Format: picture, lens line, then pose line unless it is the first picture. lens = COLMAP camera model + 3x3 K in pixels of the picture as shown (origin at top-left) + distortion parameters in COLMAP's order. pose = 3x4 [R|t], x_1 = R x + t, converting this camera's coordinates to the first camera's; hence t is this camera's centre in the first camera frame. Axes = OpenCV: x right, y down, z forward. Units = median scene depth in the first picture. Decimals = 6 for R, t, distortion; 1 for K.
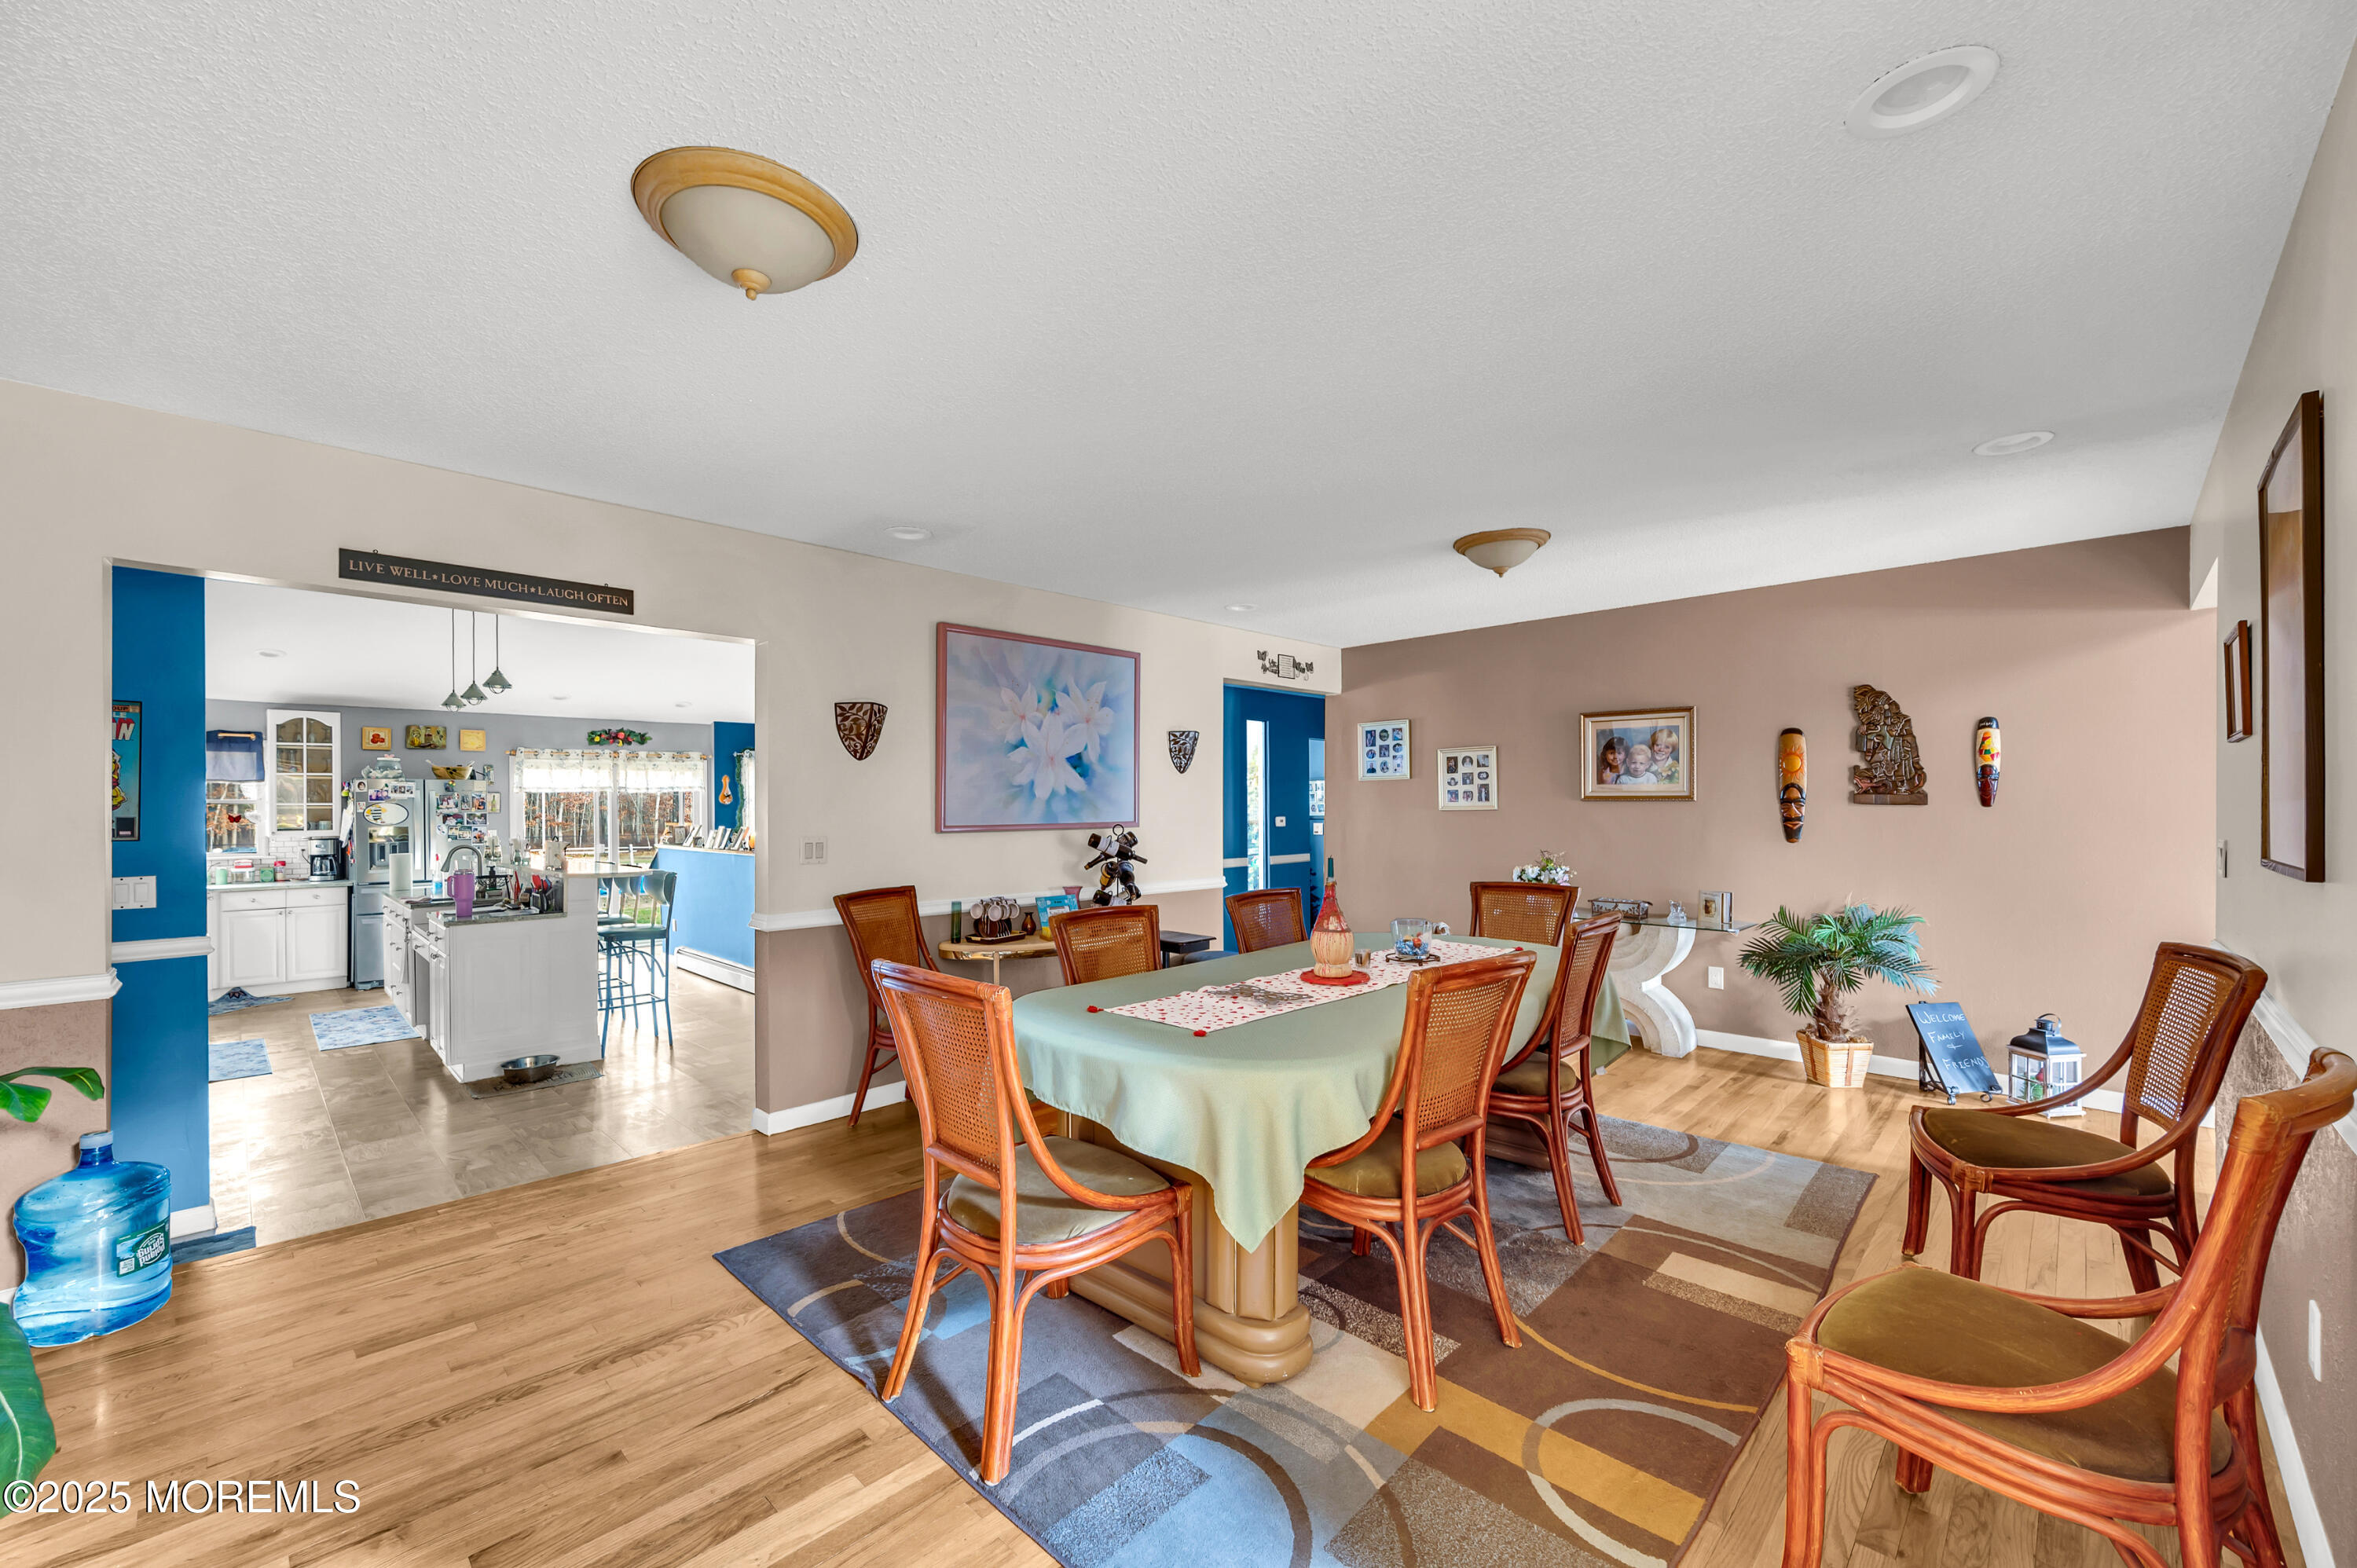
lens RADIAL K [[941.0, 0, 1171.0], [0, 941.0, 799.3], [0, 0, 1]] dist [0.001207, -0.000102]
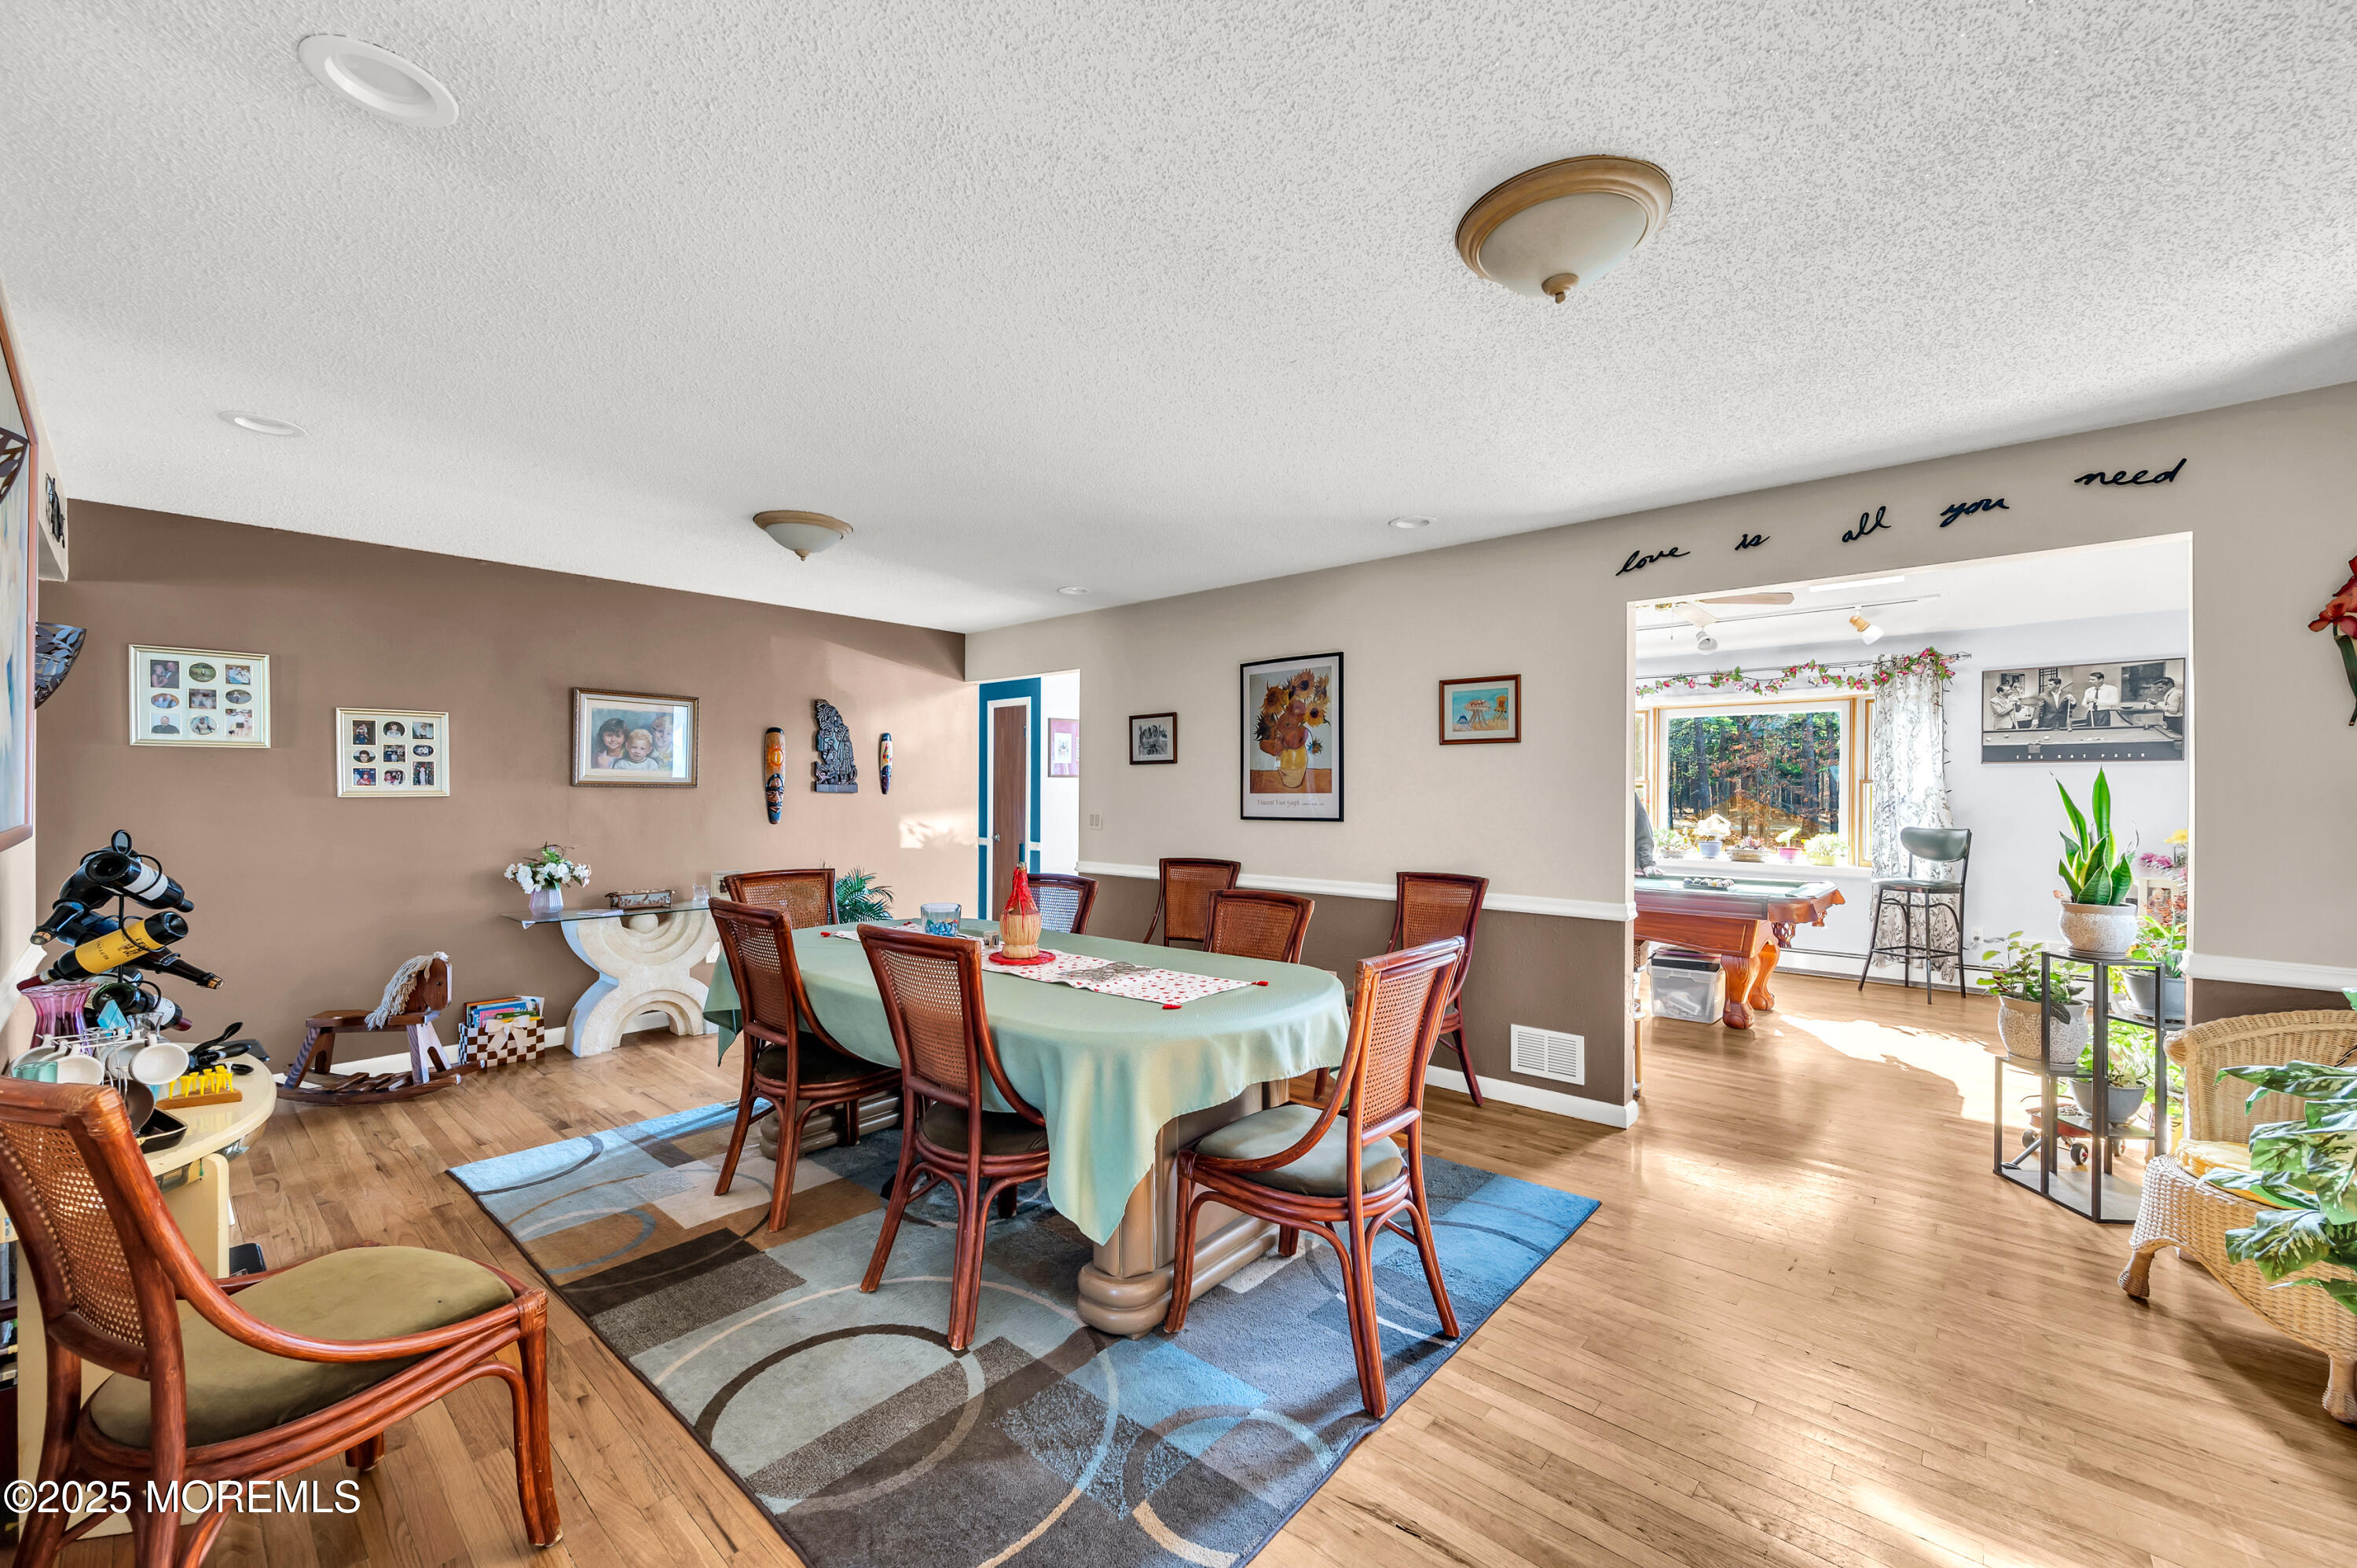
lens RADIAL K [[941.0, 0, 1168.9], [0, 941.0, 791.8], [0, 0, 1]] dist [0.001207, -0.000102]
pose [[-0.042566, 0.000399, 0.999094, -0.533812], [-0.015344, 0.999882, -0.001053, -0.000945], [-0.998976, -0.015375, -0.042555, 0.536850]]
